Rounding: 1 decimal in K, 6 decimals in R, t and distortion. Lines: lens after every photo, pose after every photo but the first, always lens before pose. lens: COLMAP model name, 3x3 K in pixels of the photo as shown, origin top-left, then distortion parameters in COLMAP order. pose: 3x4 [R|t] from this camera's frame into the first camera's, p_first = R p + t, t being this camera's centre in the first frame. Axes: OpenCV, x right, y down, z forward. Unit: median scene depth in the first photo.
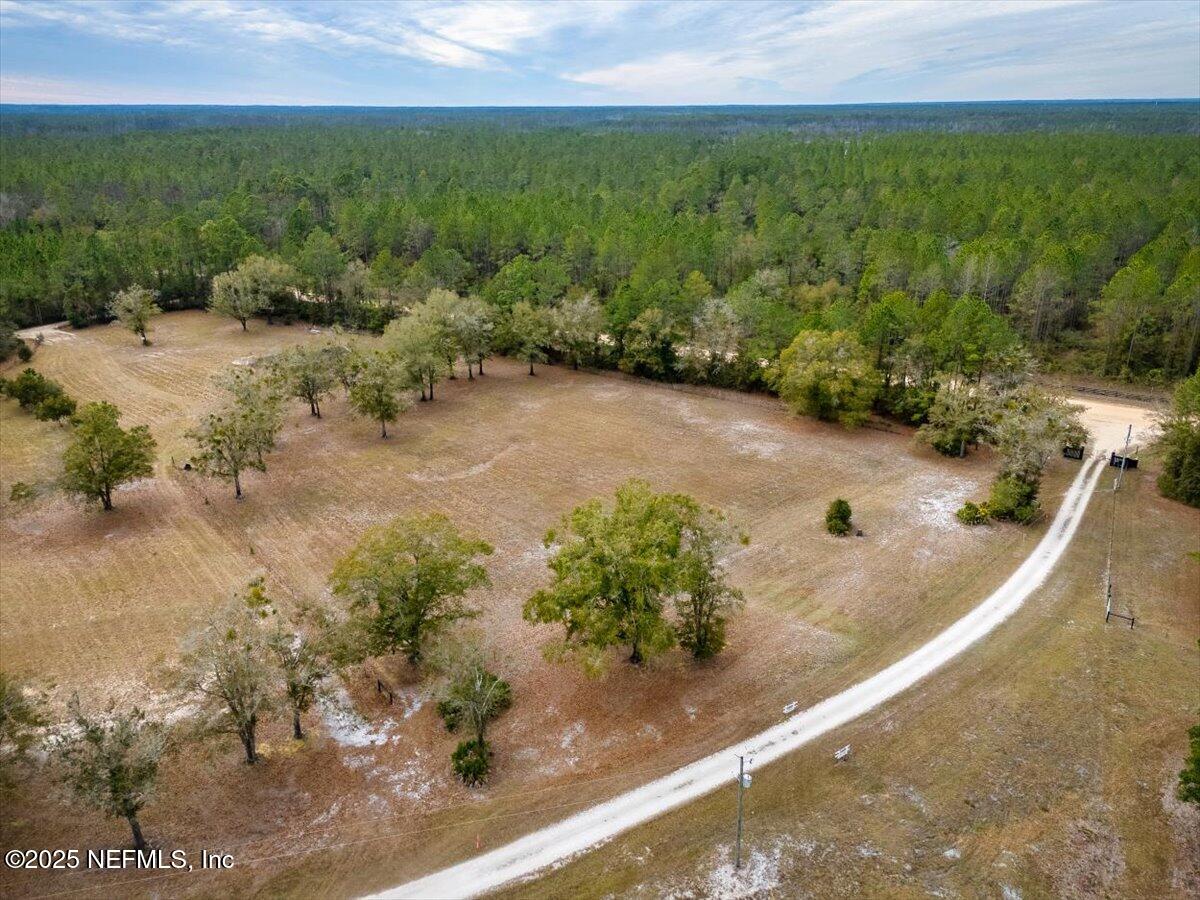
lens RADIAL K [[898.2, 0, 600.2], [0, 898.2, 445.1], [0, 0, 1]] dist [0.057938, -0.041745]
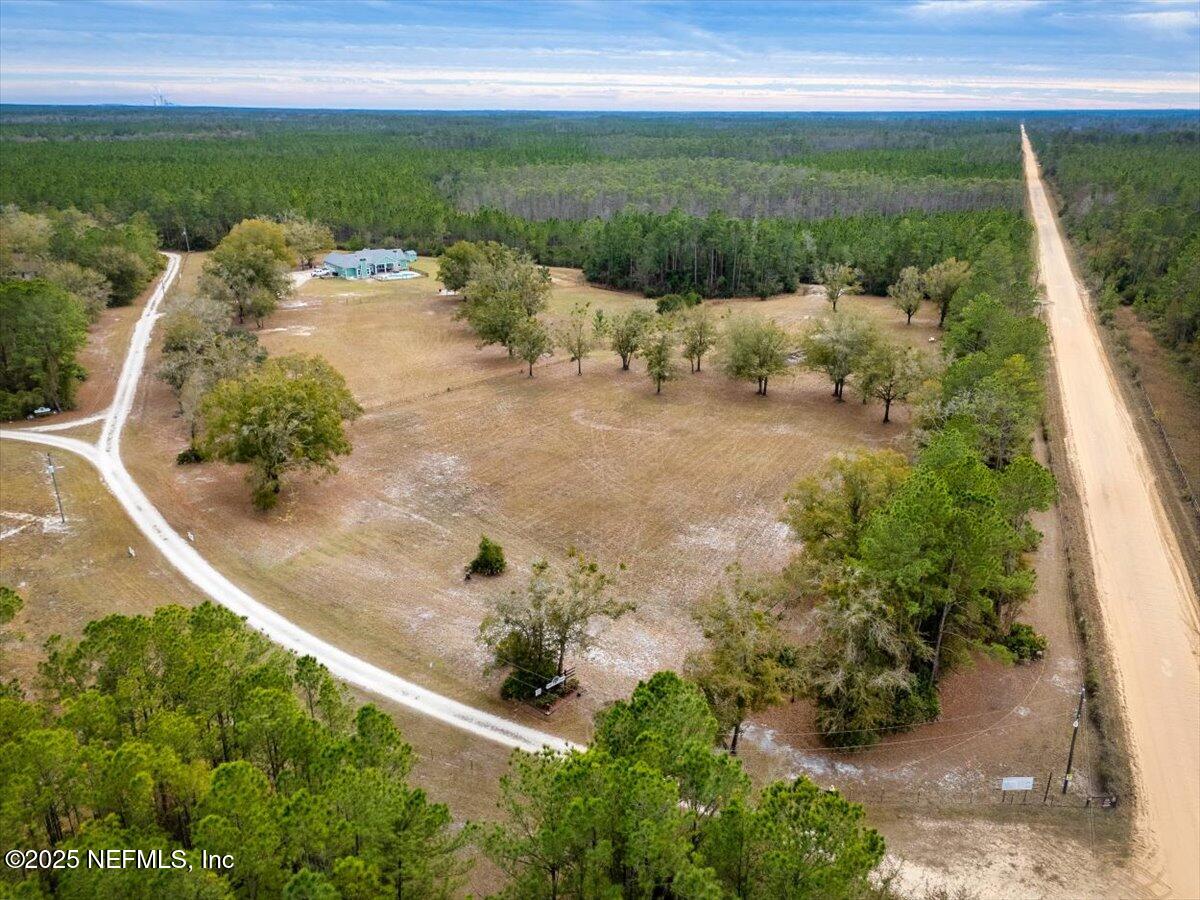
lens RADIAL K [[898.2, 0, 605.0], [0, 898.2, 453.1], [0, 0, 1]] dist [0.057938, -0.041745]
pose [[0.131549, 0.356247, -0.925085, 0.838573], [-0.352882, 0.888895, 0.292129, -0.250817], [0.926374, 0.288017, 0.242647, 0.661361]]
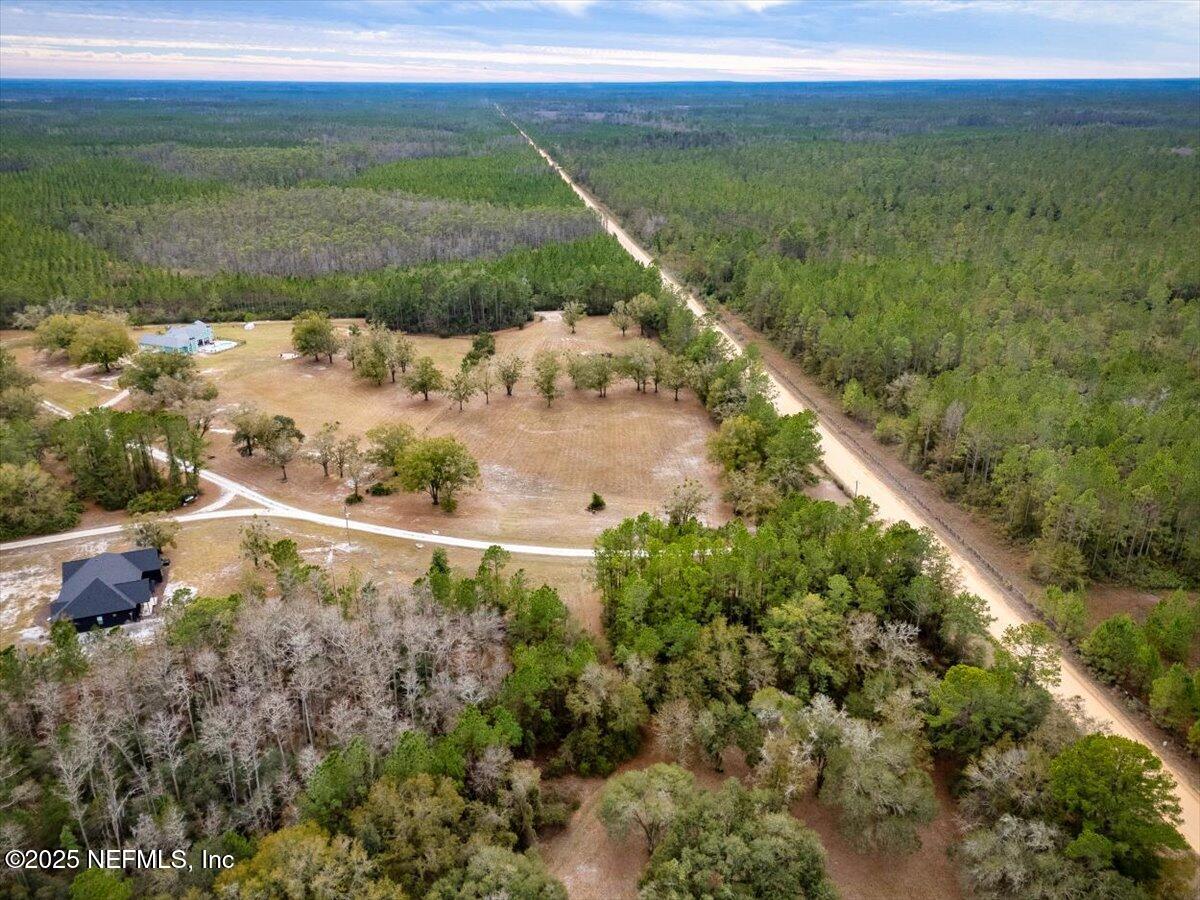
lens RADIAL K [[898.2, 0, 603.3], [0, 898.2, 448.4], [0, 0, 1]] dist [0.057938, -0.041745]
pose [[0.627806, 0.300928, -0.717845, 1.240152], [-0.276087, 0.948370, 0.156109, -0.255185], [0.727761, 0.100182, 0.678475, -0.226726]]
